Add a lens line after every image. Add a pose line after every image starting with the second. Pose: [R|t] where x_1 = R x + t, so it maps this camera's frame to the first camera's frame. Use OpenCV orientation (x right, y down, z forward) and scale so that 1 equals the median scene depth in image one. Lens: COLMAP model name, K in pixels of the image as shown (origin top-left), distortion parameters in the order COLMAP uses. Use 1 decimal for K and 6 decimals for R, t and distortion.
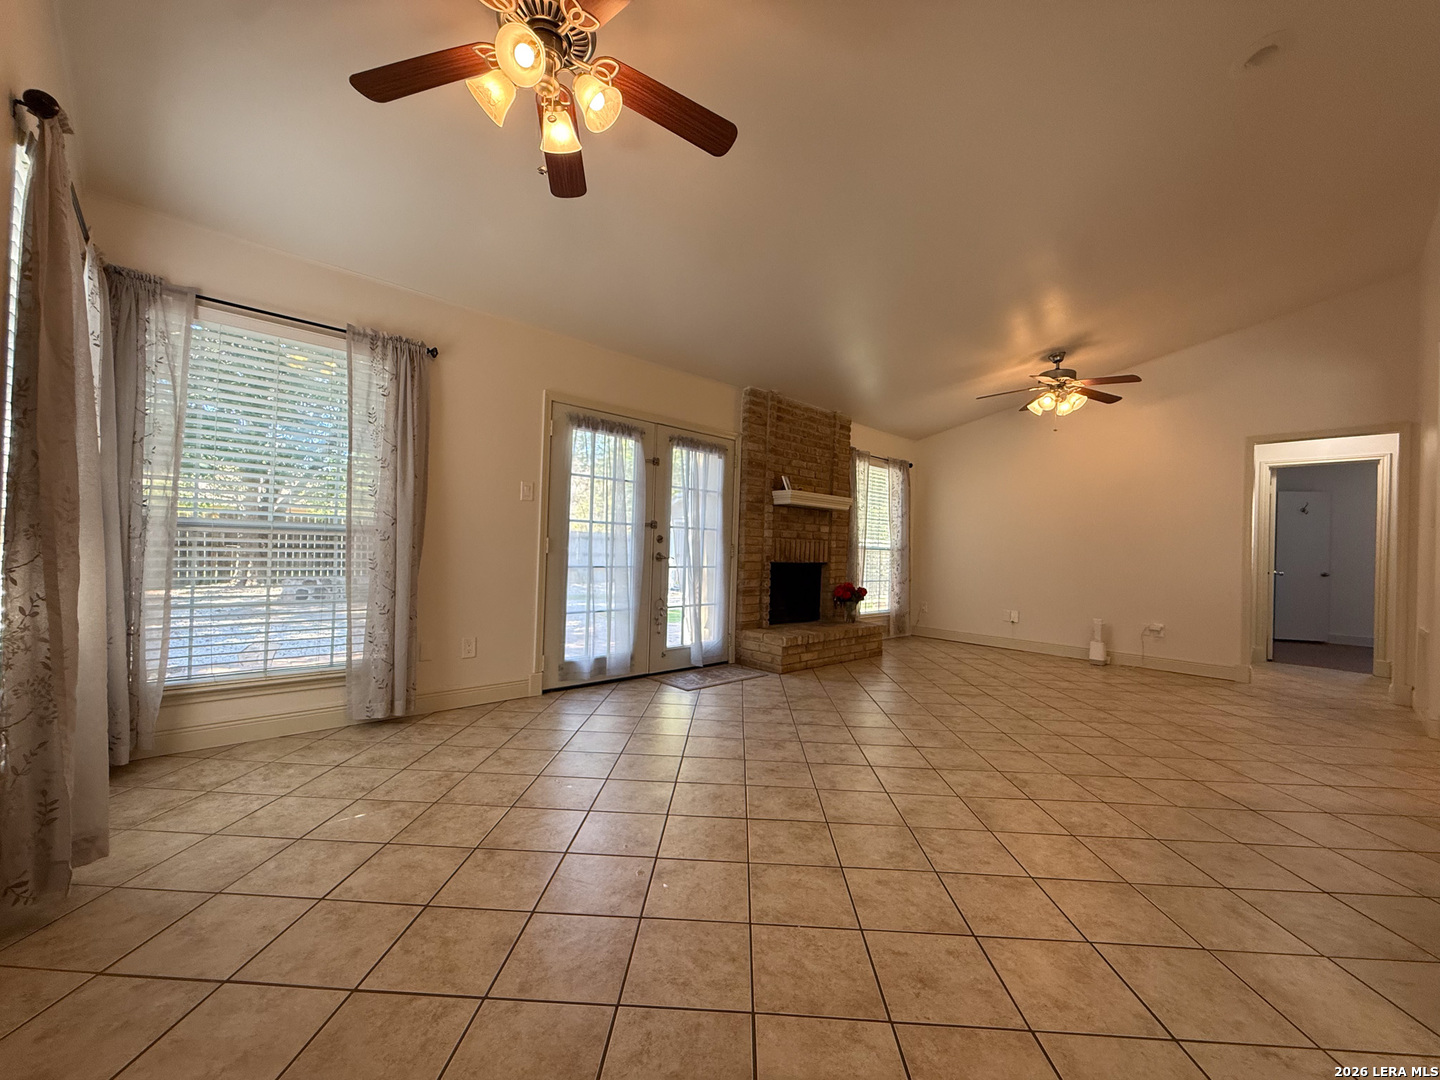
lens RADIAL K [[575.1, 0, 716.1], [0, 575.1, 541.4], [0, 0, 1]] dist [0.000567, 0.000272]
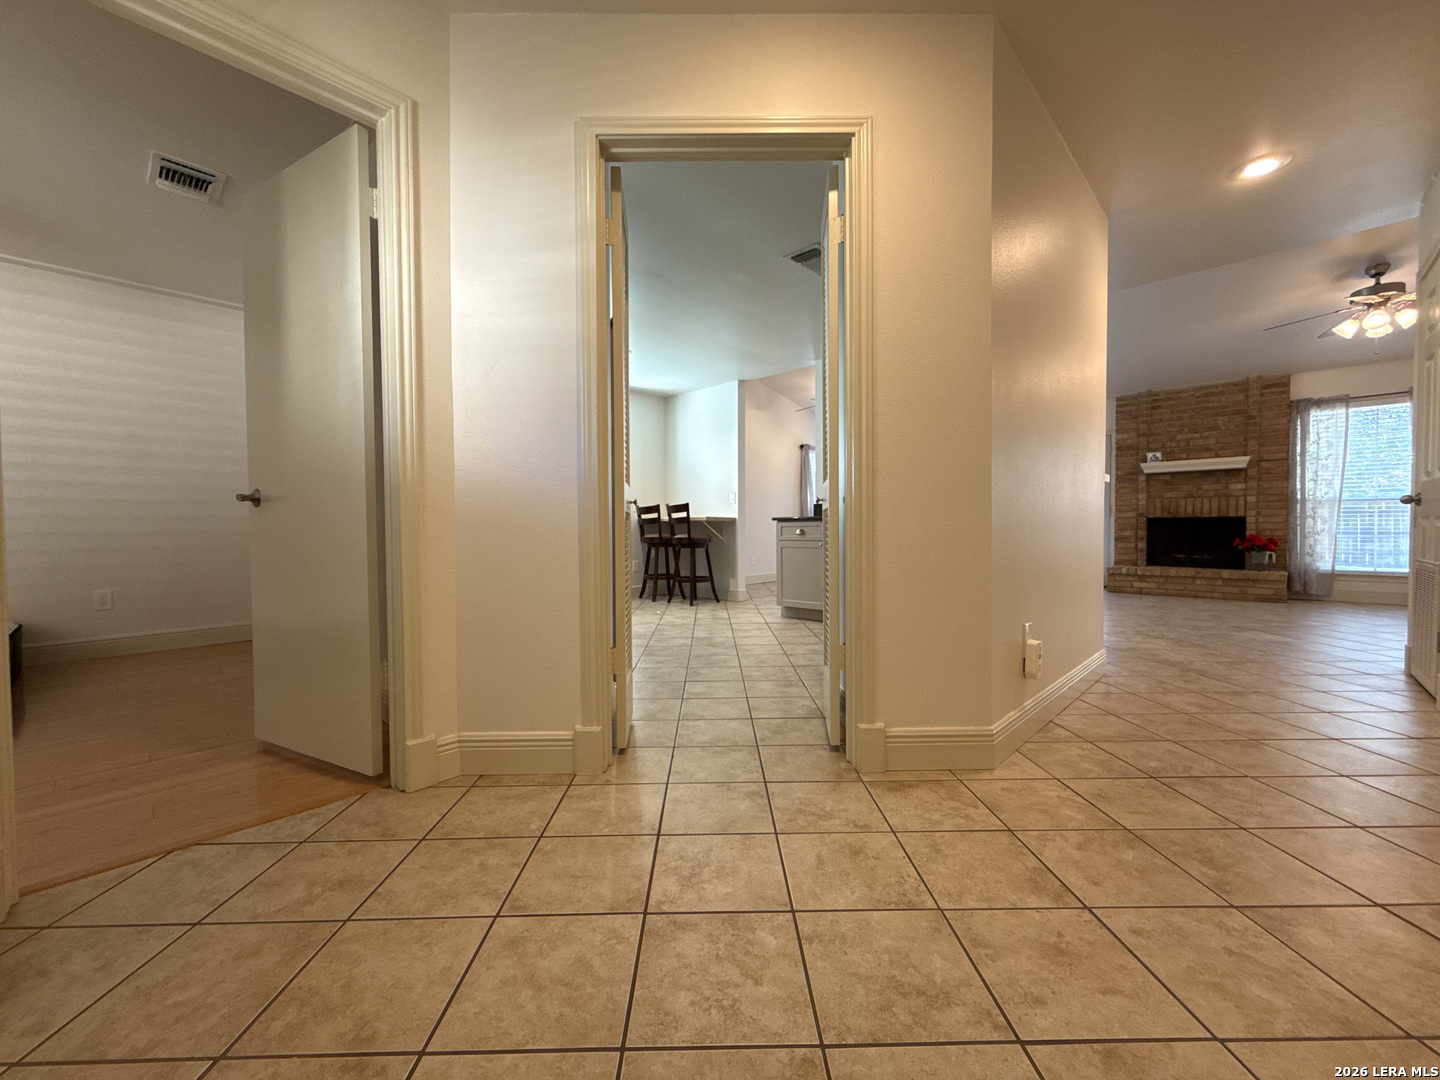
lens RADIAL K [[575.1, 0, 716.1], [0, 575.1, 541.4], [0, 0, 1]] dist [0.000567, 0.000272]
pose [[0.049771, -0.008202, -0.998727, 1.437689], [0.017158, 0.999826, -0.007356, 0.087779], [0.998613, -0.016770, 0.049903, -0.075217]]
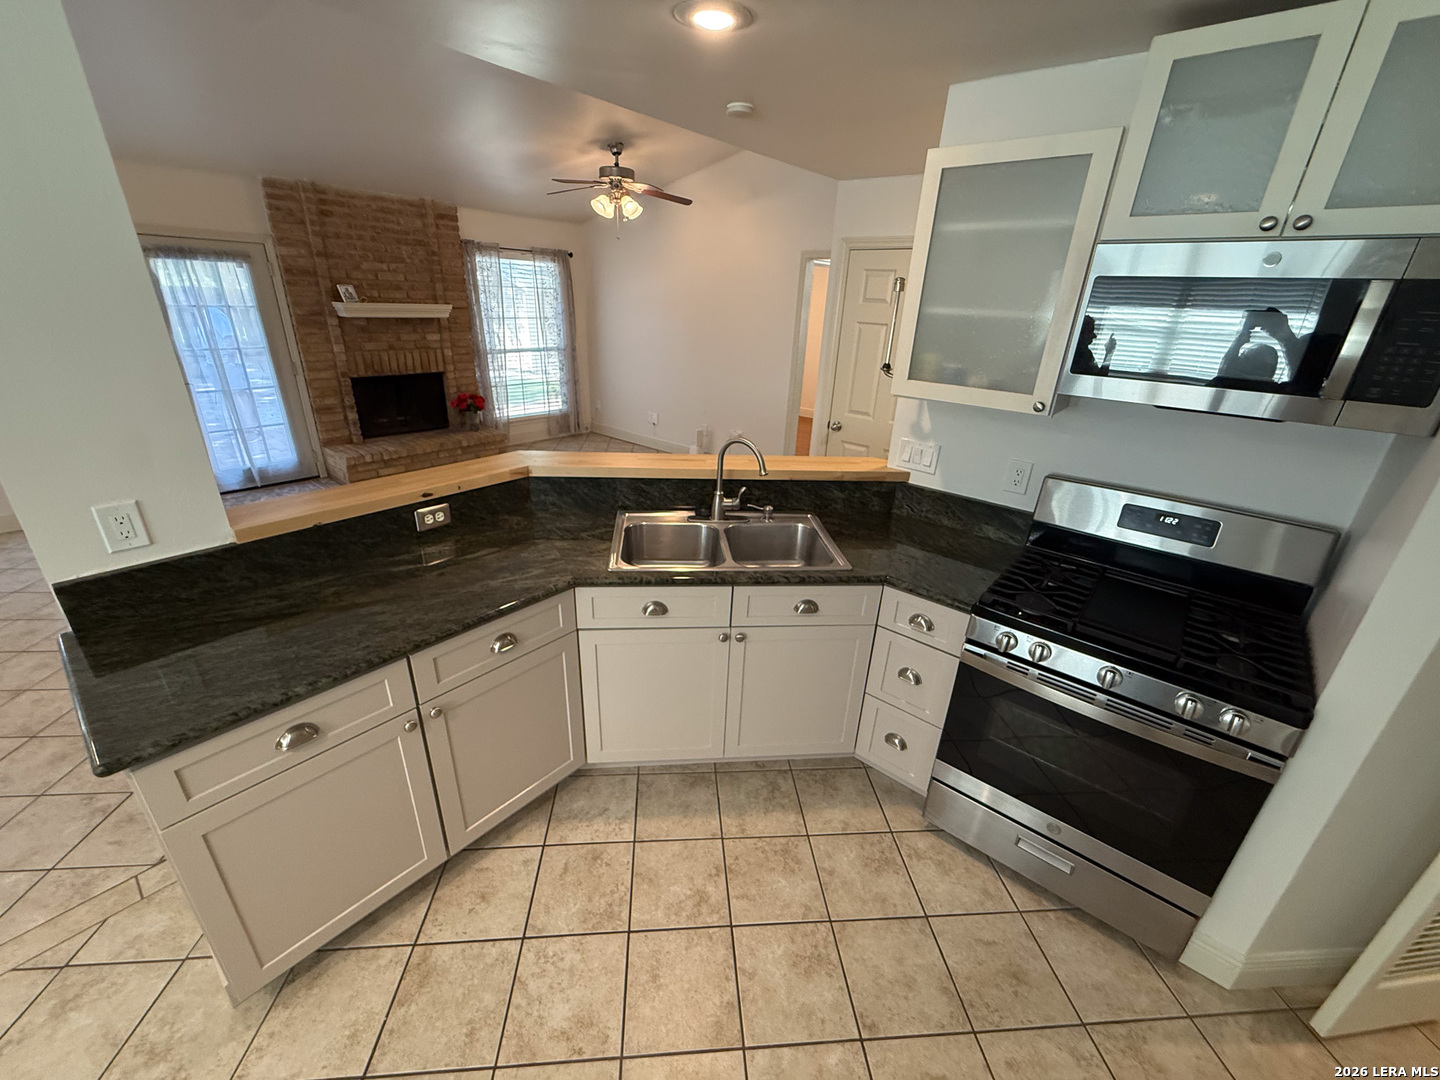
lens RADIAL K [[575.1, 0, 716.1], [0, 575.1, 541.4], [0, 0, 1]] dist [0.000567, 0.000272]
pose [[0.993090, -0.036908, 0.111404, 0.629741], [-0.011672, 0.913495, 0.406681, -0.123582], [-0.116777, -0.405171, 0.906752, -0.105980]]
